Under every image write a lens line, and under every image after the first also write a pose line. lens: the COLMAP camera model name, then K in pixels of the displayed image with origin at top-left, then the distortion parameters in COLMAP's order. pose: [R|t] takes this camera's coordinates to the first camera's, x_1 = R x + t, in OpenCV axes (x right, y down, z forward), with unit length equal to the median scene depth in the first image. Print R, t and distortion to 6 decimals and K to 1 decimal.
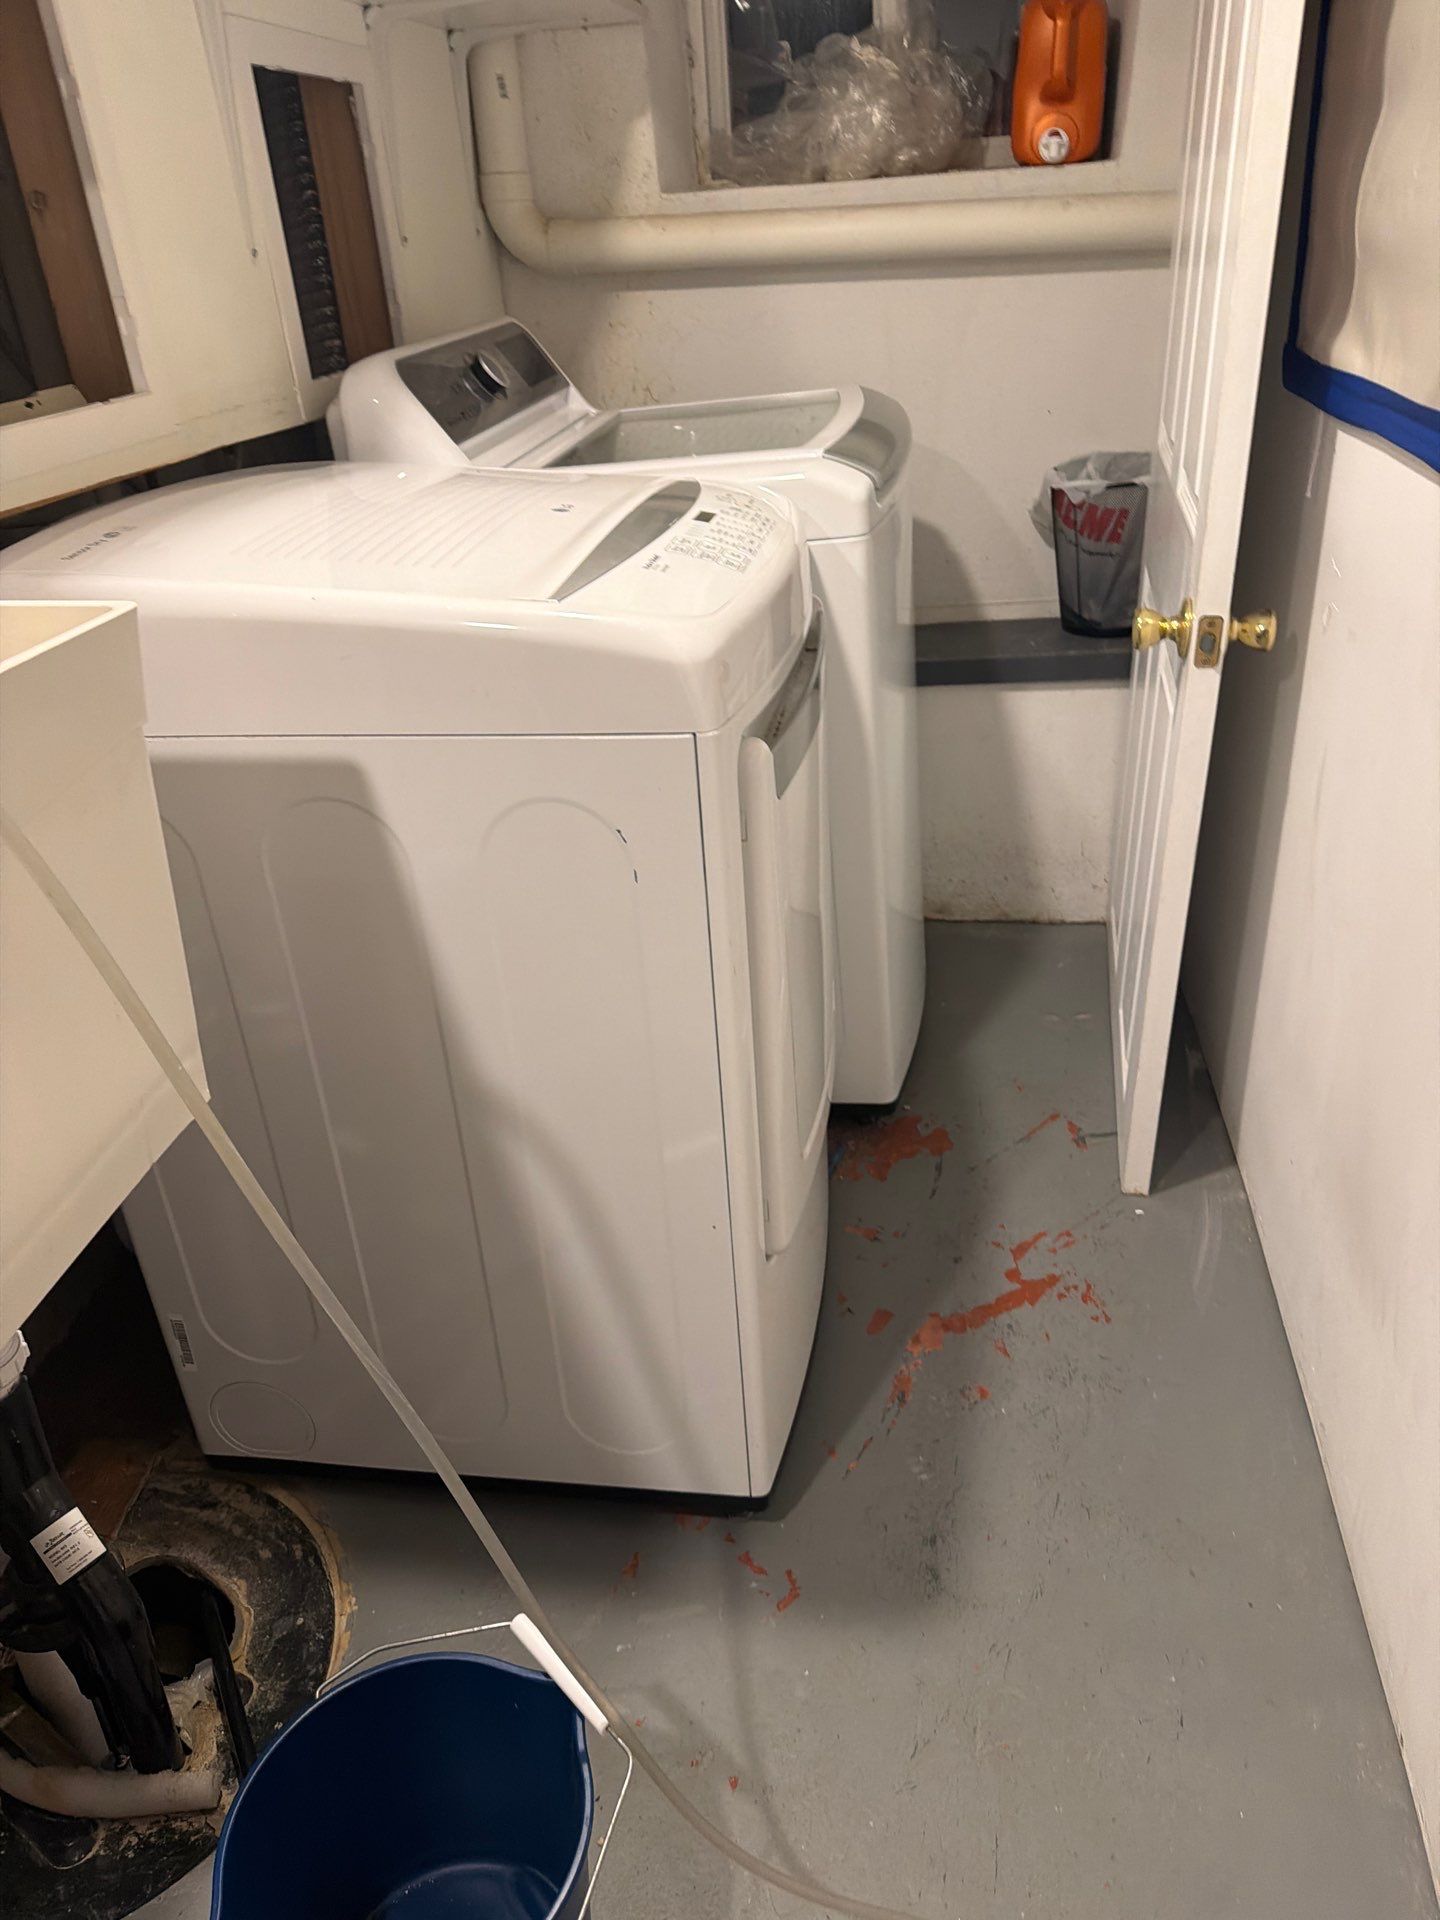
lens RADIAL K [[1366.6, 0, 714.4], [0, 1366.6, 953.3], [0, 0, 1]] dist [0.082784, -0.113781]
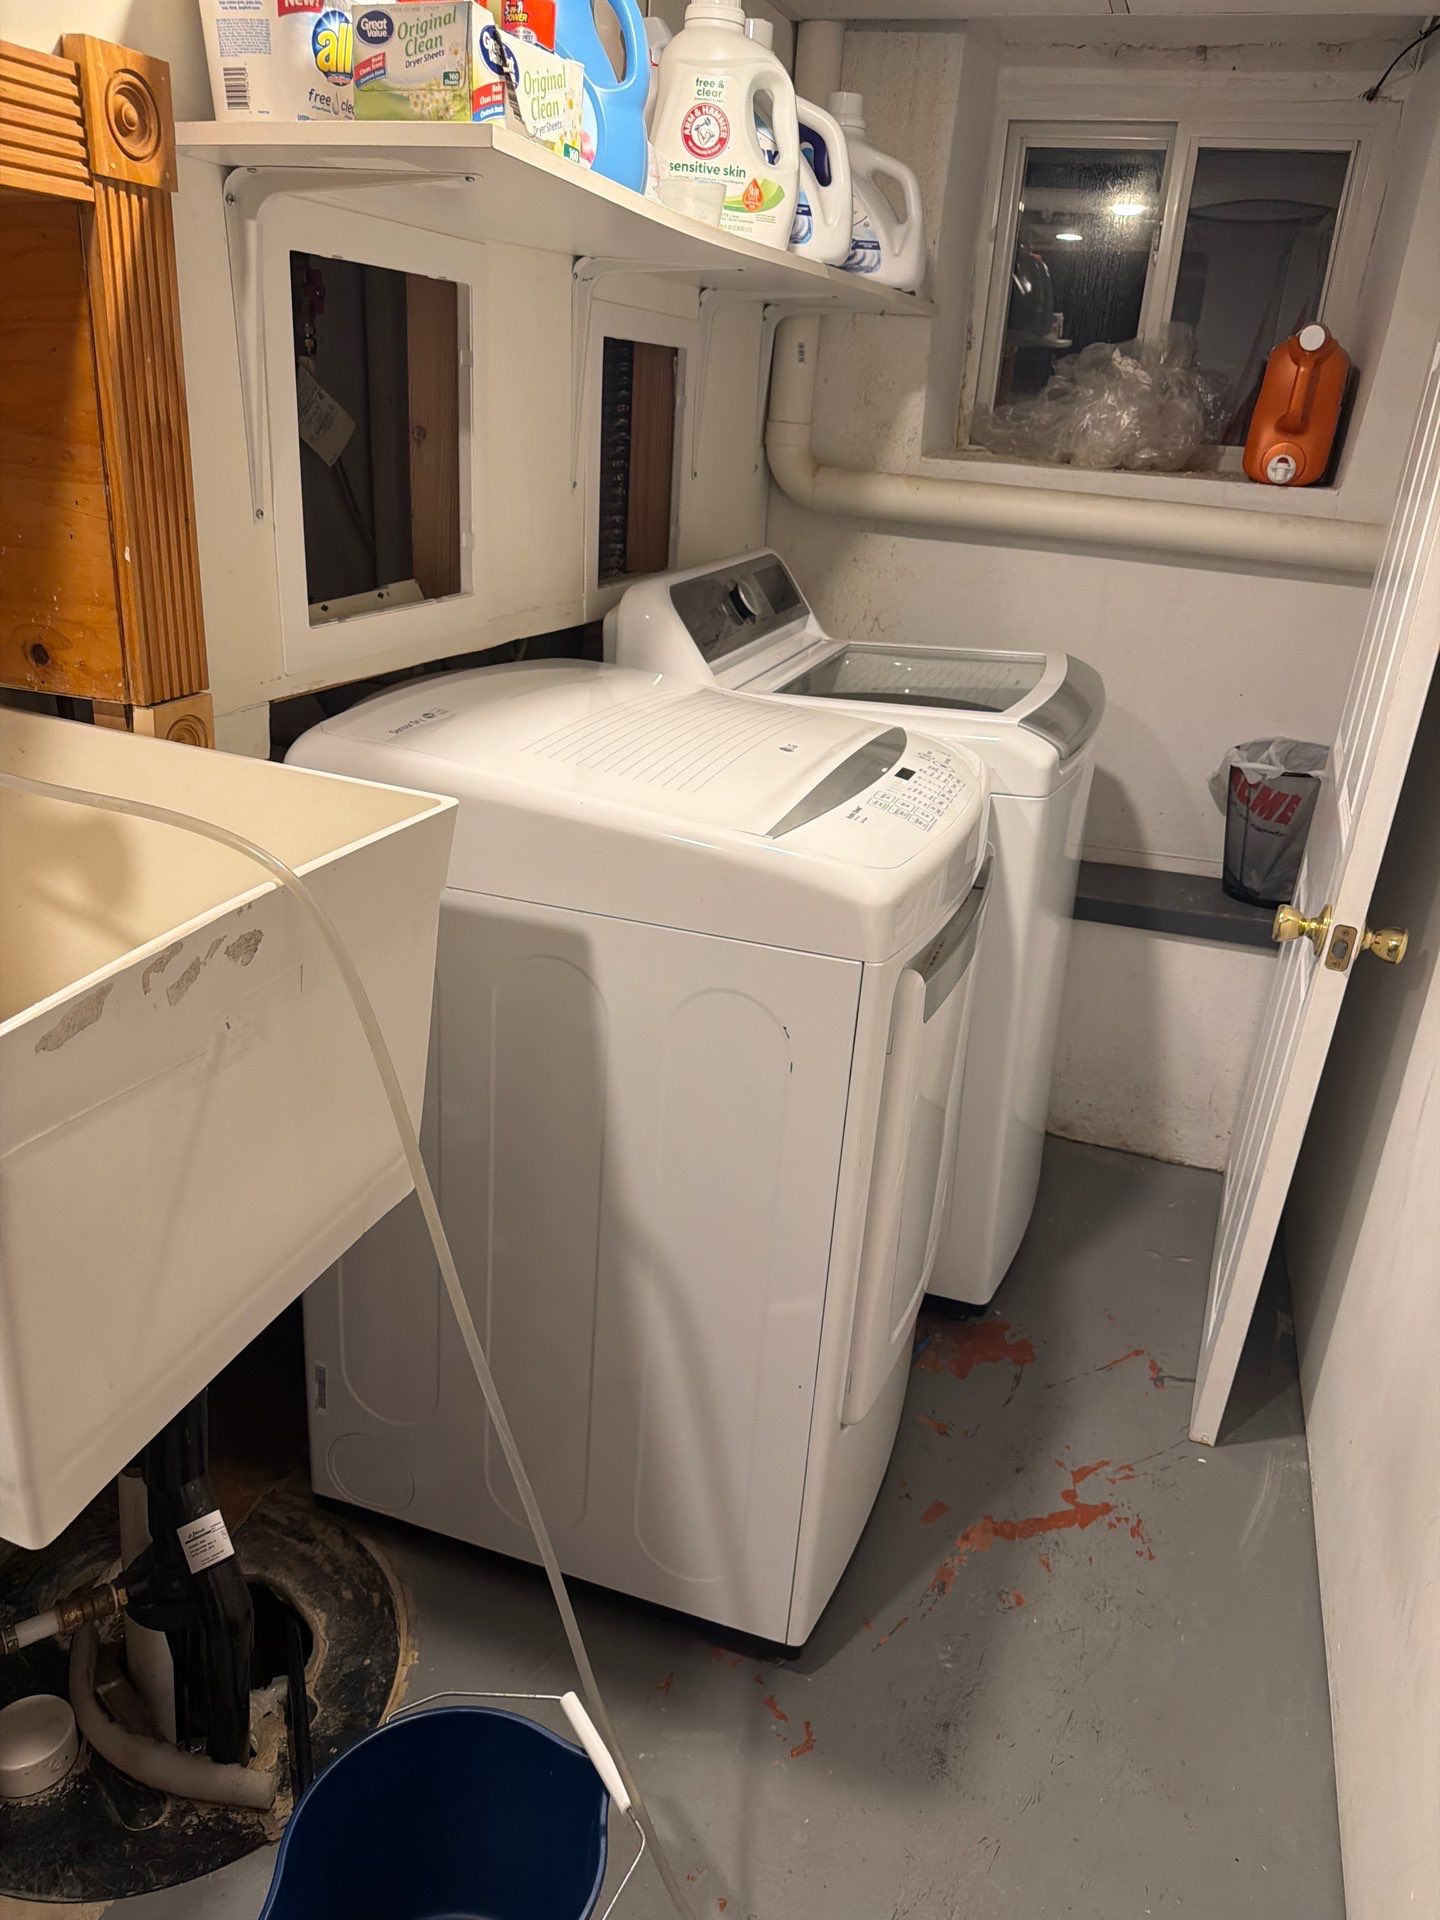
lens RADIAL K [[1360.3, 0, 726.8], [0, 1360.3, 959.8], [0, 0, 1]] dist [0.074142, -0.104299]
pose [[0.977832, 0.183590, -0.100697, -0.006944], [-0.192913, 0.976866, -0.092293, -0.017595], [0.081423, 0.109673, 0.990627, -0.104654]]
